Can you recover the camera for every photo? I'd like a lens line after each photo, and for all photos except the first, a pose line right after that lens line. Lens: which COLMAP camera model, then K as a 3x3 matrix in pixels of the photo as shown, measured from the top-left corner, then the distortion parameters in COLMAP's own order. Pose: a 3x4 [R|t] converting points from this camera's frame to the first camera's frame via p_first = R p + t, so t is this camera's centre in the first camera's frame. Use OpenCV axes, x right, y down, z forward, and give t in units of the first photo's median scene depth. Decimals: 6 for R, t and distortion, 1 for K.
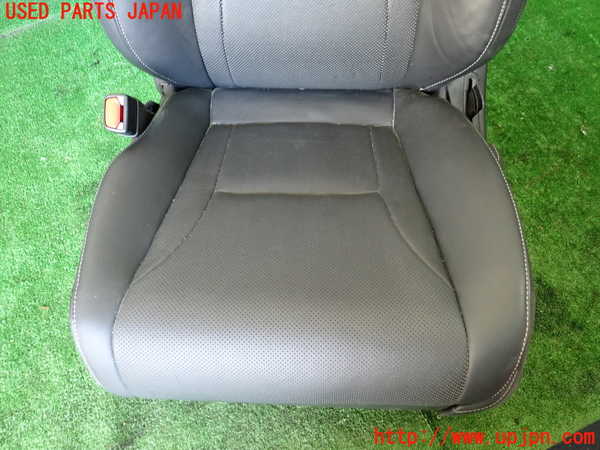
lens RADIAL K [[448.2, 0, 300.0], [0, 448.2, 225.0], [0, 0, 1]] dist [0.002201, 0.003451]
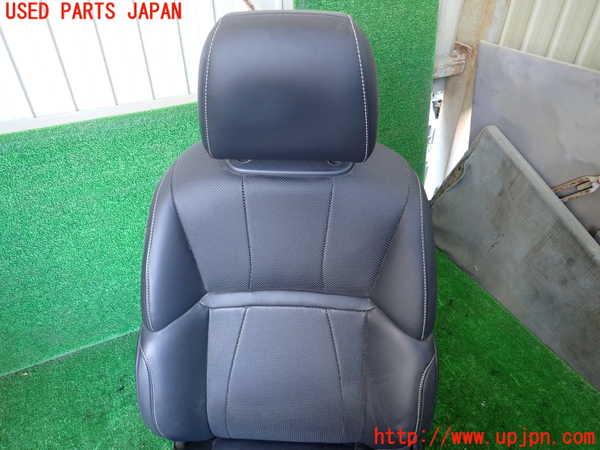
lens RADIAL K [[448.2, 0, 300.0], [0, 448.2, 225.0], [0, 0, 1]] dist [0.002201, 0.003451]
pose [[0.999651, 0.024869, 0.008935, 0.021130], [-0.017861, 0.885049, -0.465155, -0.204804], [-0.019476, 0.464833, 0.885184, -0.345305]]
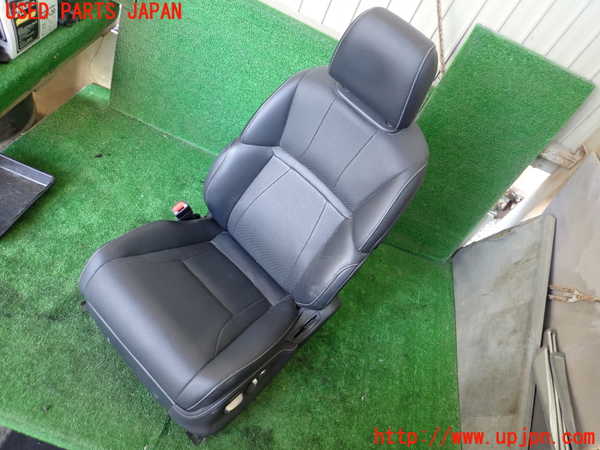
lens RADIAL K [[447.1, 0, 299.3], [0, 447.1, 221.7], [0, 0, 1]] dist [0.008412, 0.005431]
pose [[0.714561, 0.668265, -0.206939, 0.347183], [-0.694083, 0.640240, -0.329154, 0.080555], [-0.087472, 0.378834, 0.921322, -0.719200]]
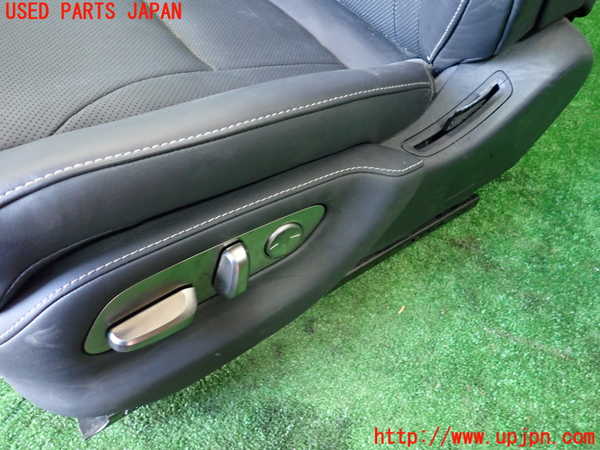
lens RADIAL K [[447.1, 0, 299.3], [0, 447.1, 221.7], [0, 0, 1]] dist [0.008412, 0.005431]
pose [[0.594486, 0.675424, -0.436336, 0.460690], [-0.730474, 0.680466, 0.058090, -0.031778], [0.336147, 0.284198, 0.897907, 0.319947]]
